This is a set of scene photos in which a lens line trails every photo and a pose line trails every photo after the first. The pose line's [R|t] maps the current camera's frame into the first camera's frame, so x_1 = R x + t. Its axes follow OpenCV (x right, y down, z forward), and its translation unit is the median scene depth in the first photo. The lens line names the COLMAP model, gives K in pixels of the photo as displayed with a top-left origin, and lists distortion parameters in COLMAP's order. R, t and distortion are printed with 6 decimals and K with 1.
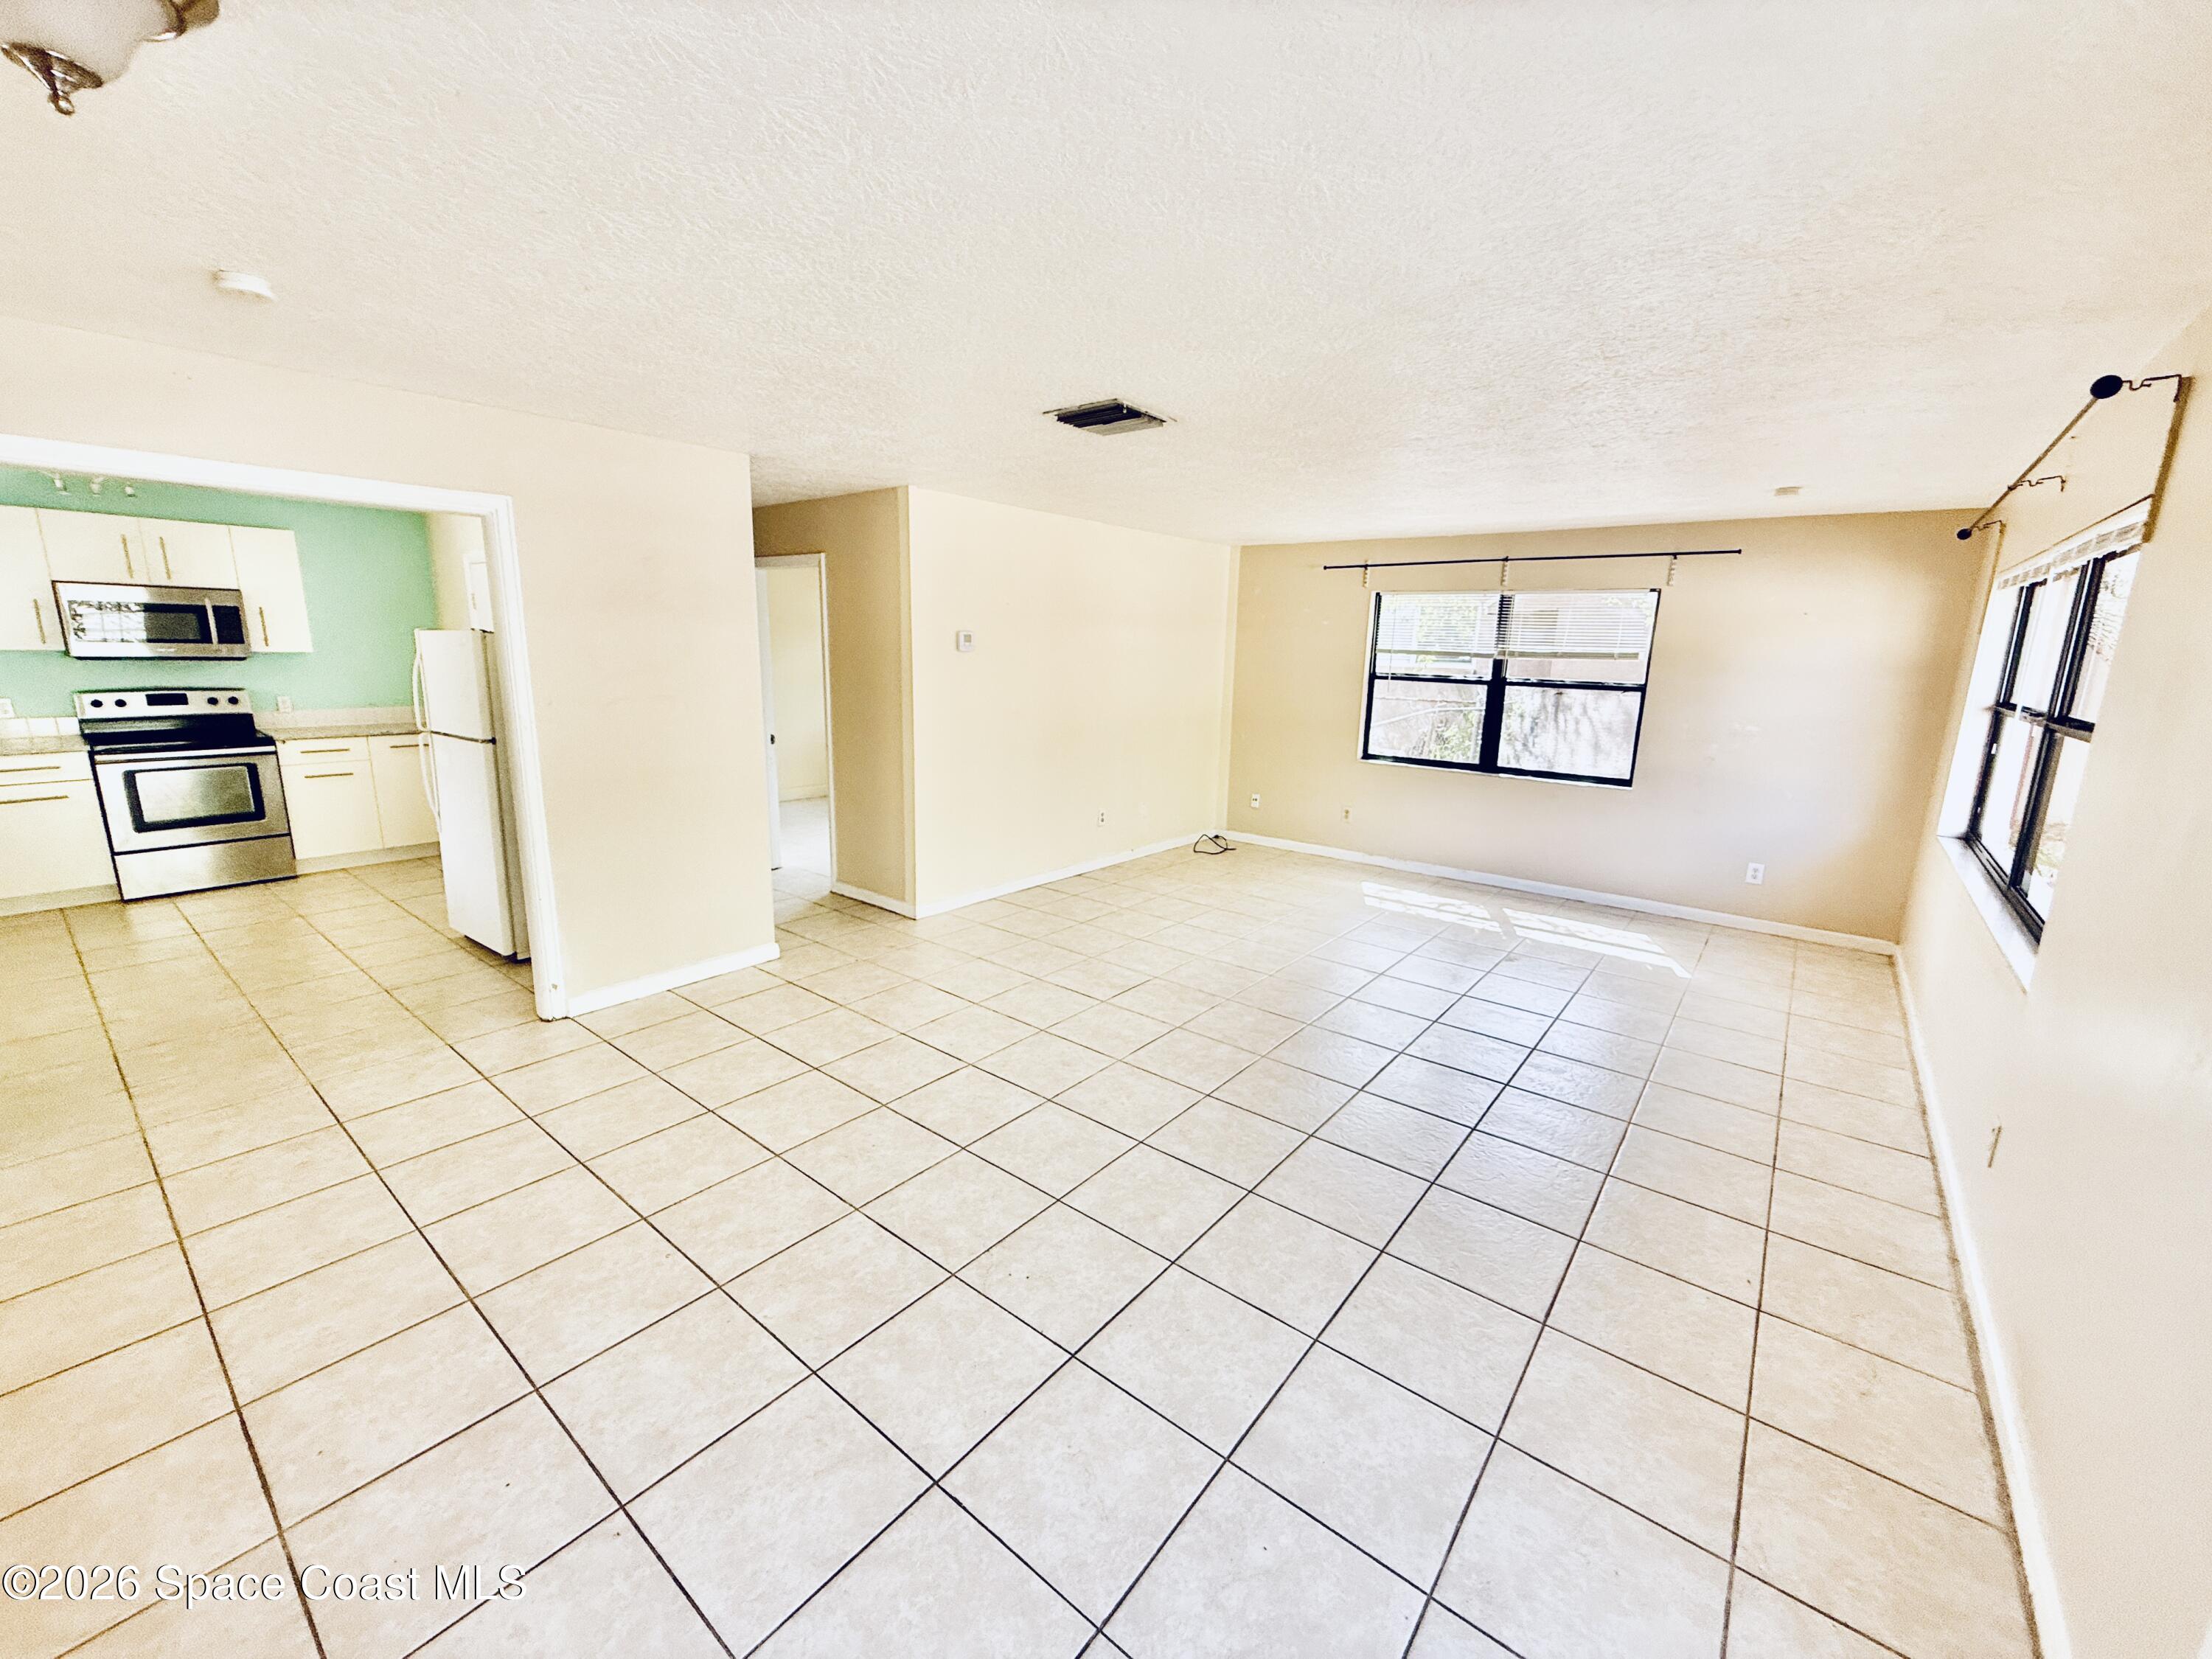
lens RADIAL K [[883.9, 0, 1112.0], [0, 883.9, 837.8], [0, 0, 1]] dist [0.000521, -0.000265]
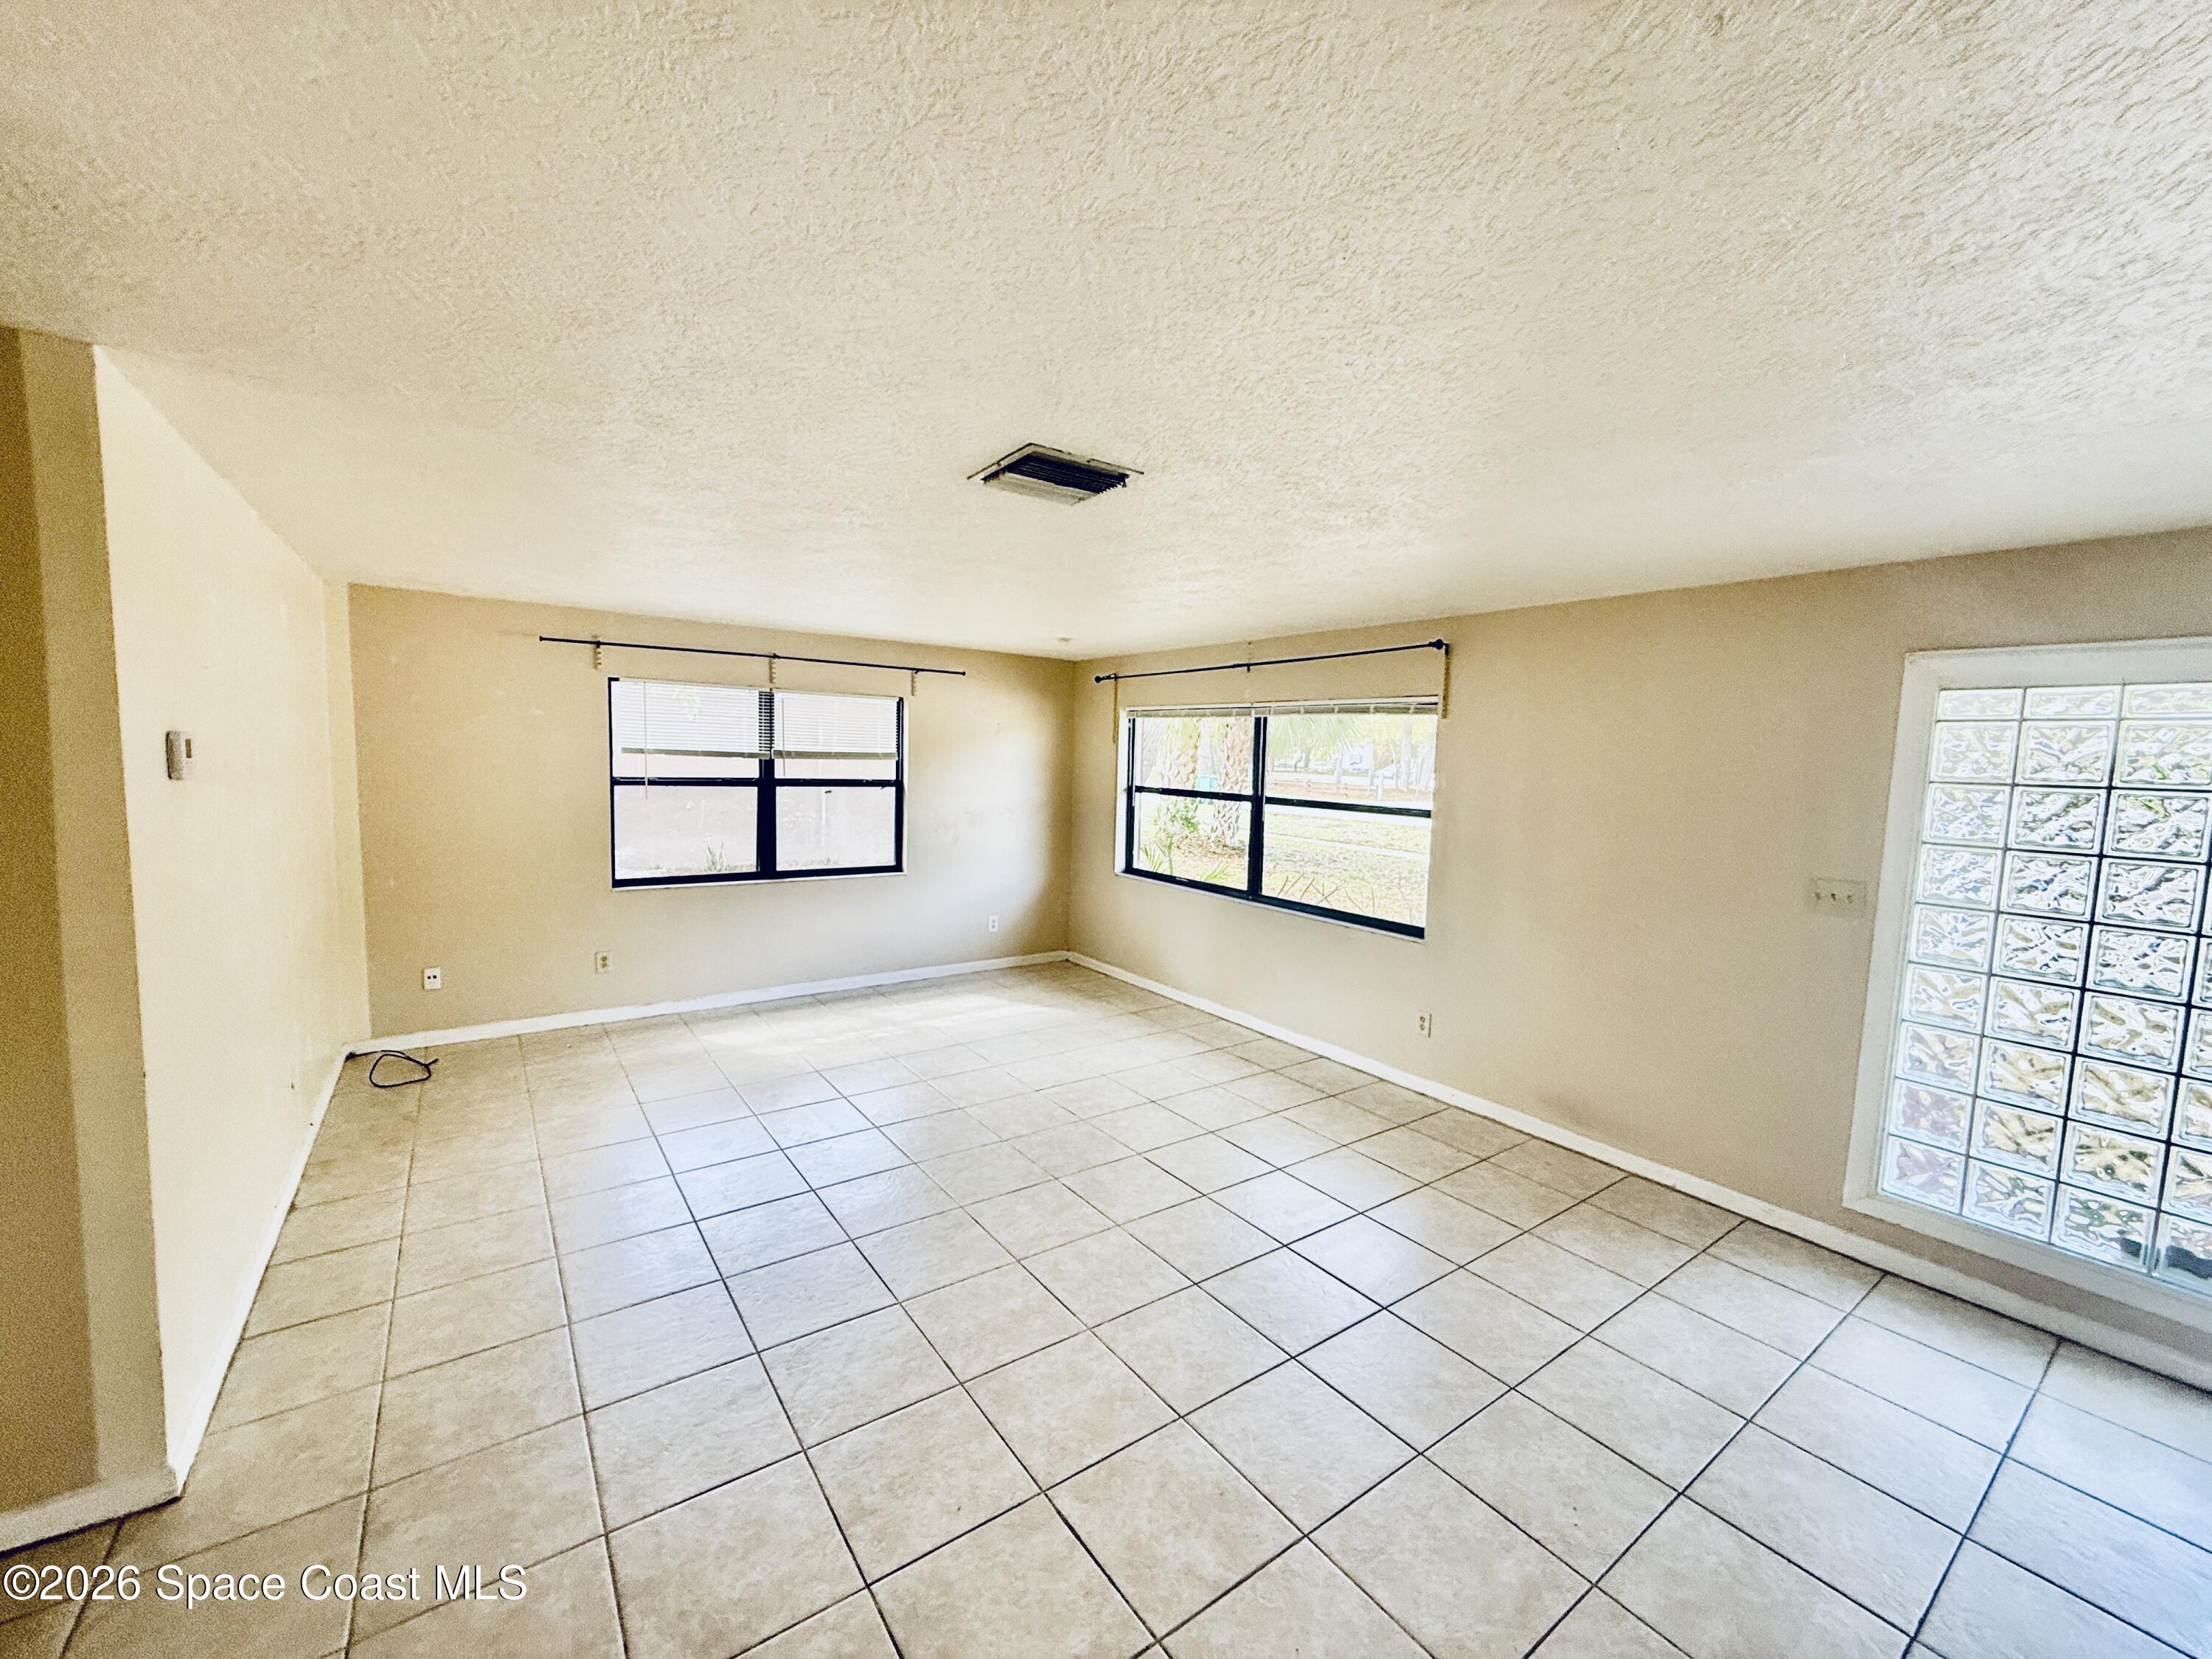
lens RADIAL K [[883.9, 0, 1113.1], [0, 883.9, 825.5], [0, 0, 1]] dist [0.000521, -0.000265]
pose [[0.275297, -0.091344, 0.957010, -0.394129], [0.188167, 0.981341, 0.039538, -0.109311], [-0.942764, 0.169193, 0.287348, 0.432119]]
